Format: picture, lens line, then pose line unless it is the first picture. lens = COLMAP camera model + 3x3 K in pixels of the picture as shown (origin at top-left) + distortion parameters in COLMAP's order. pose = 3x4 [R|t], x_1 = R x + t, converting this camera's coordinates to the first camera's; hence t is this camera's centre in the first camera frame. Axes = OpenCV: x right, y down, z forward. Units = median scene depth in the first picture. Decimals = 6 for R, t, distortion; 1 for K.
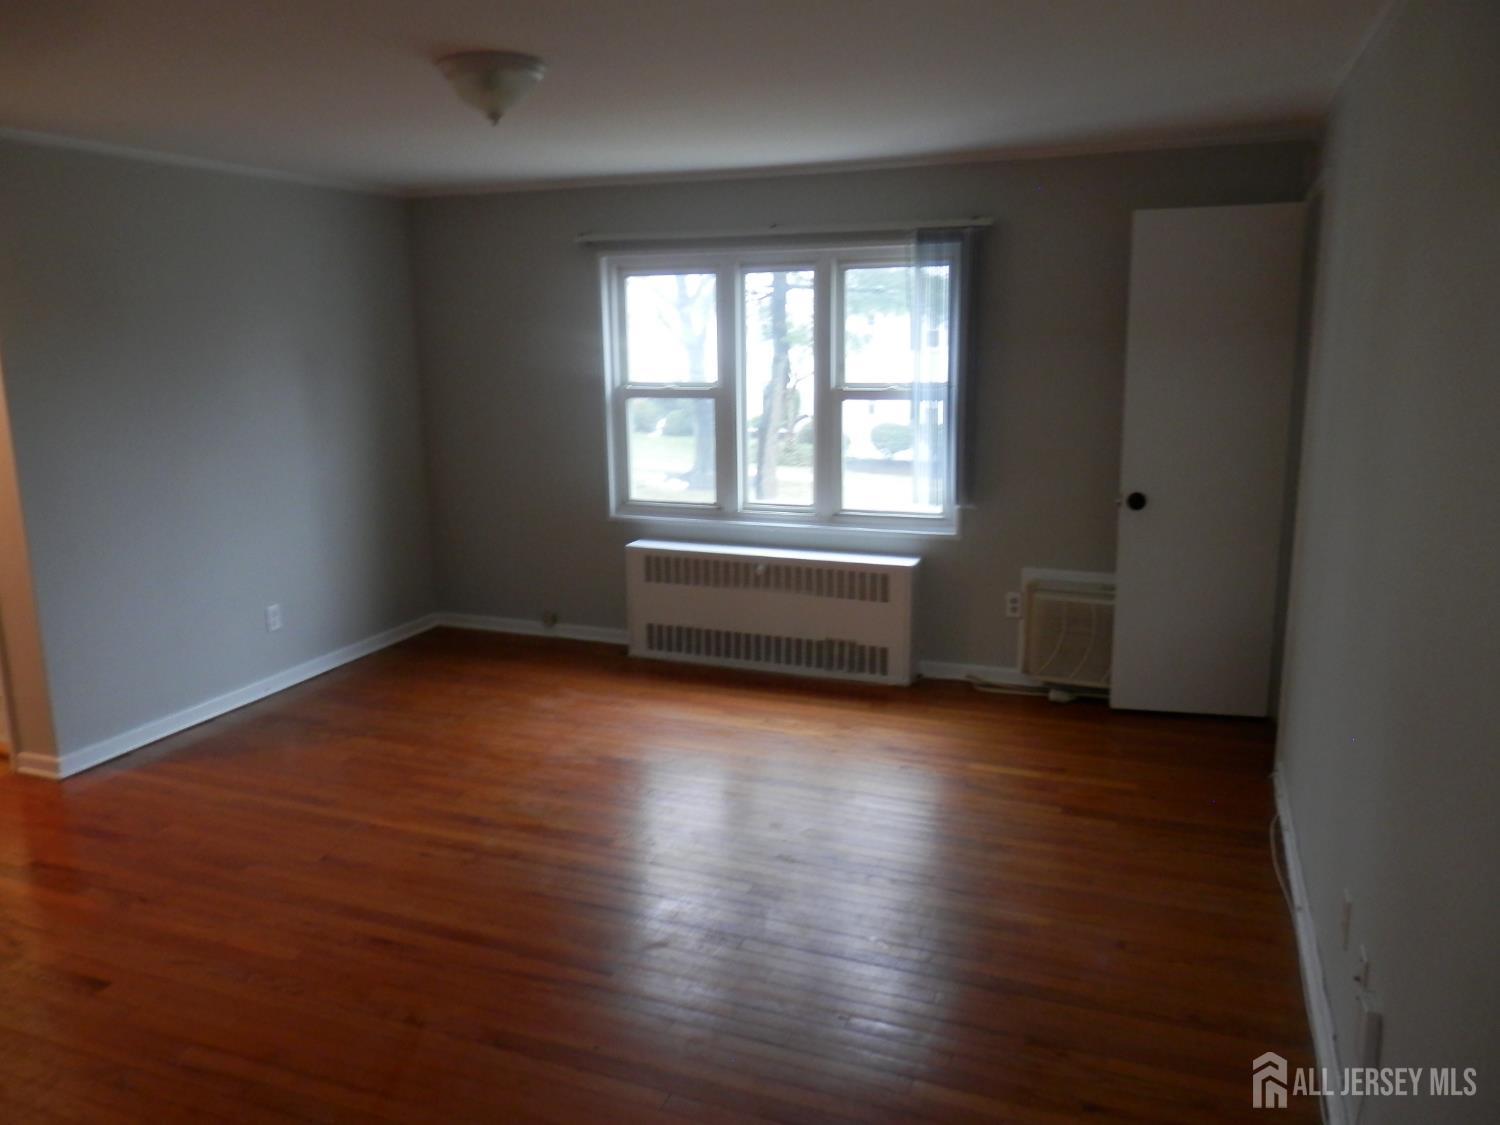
lens RADIAL K [[1105.2, 0, 750.0], [0, 1105.2, 562.5], [0, 0, 1]] dist [0.009173, 0.004658]
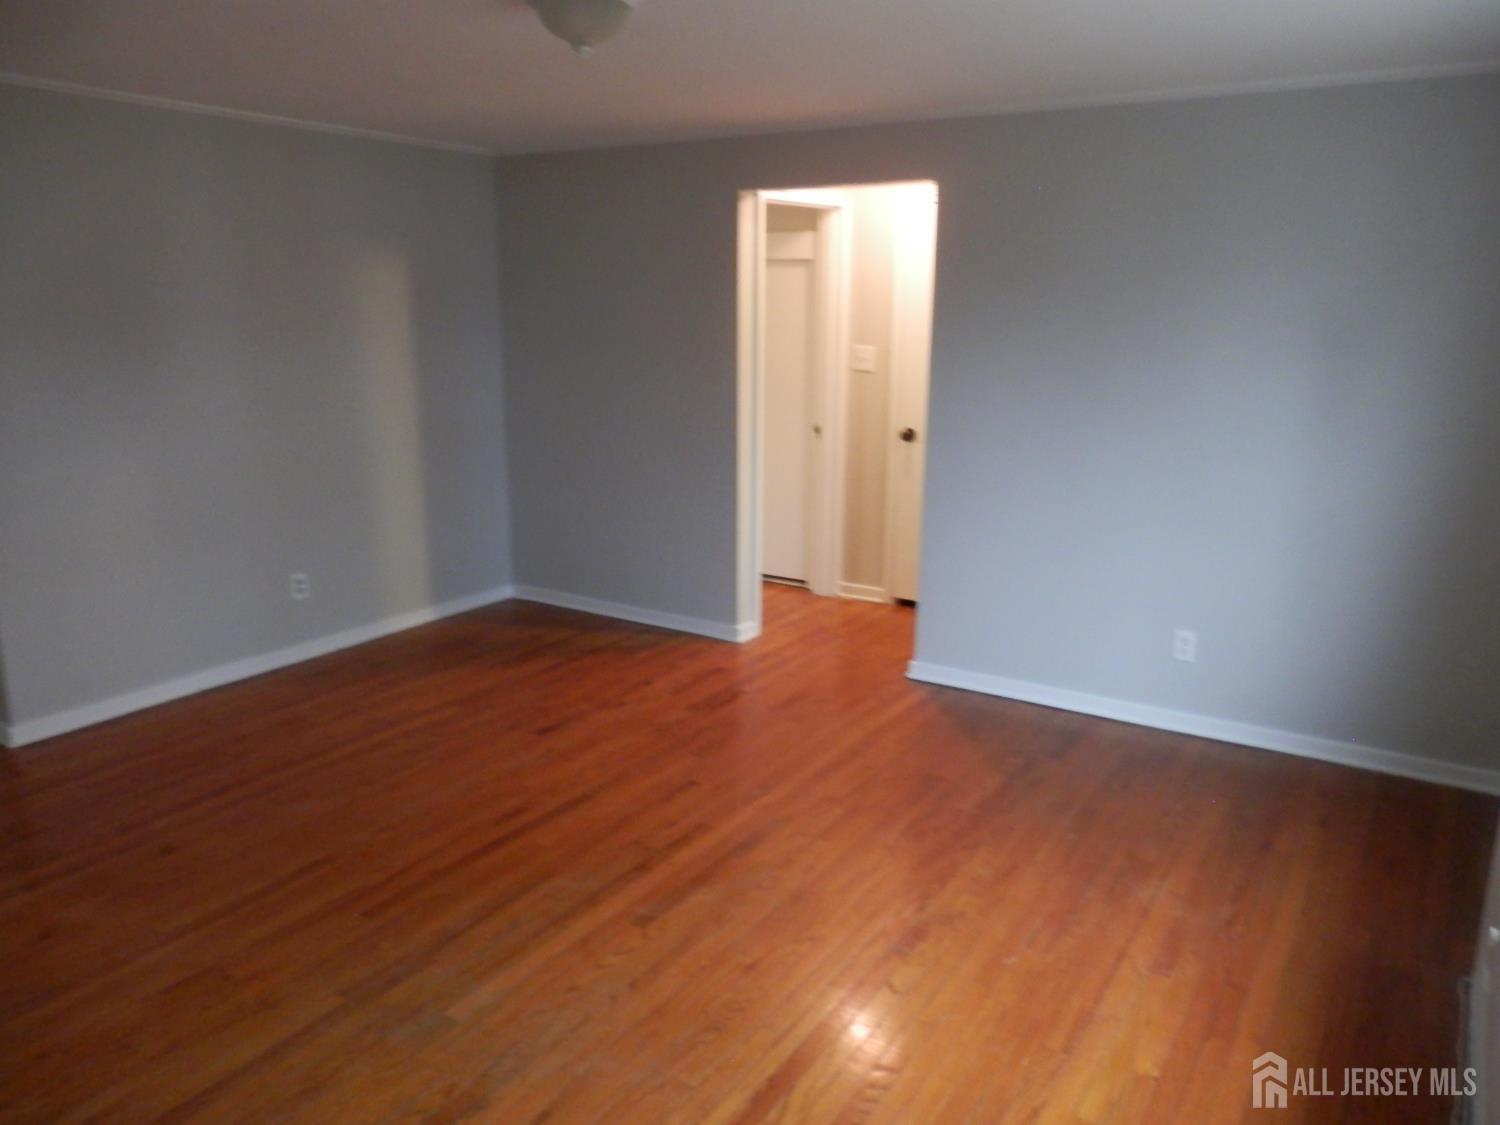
lens RADIAL K [[1105.2, 0, 750.0], [0, 1105.2, 562.5], [0, 0, 1]] dist [0.009173, 0.004658]
pose [[-0.199961, 0.238306, -0.950382, 0.403876], [-0.206219, 0.938009, 0.278592, -0.171669], [0.957857, 0.251694, -0.138422, 0.802187]]
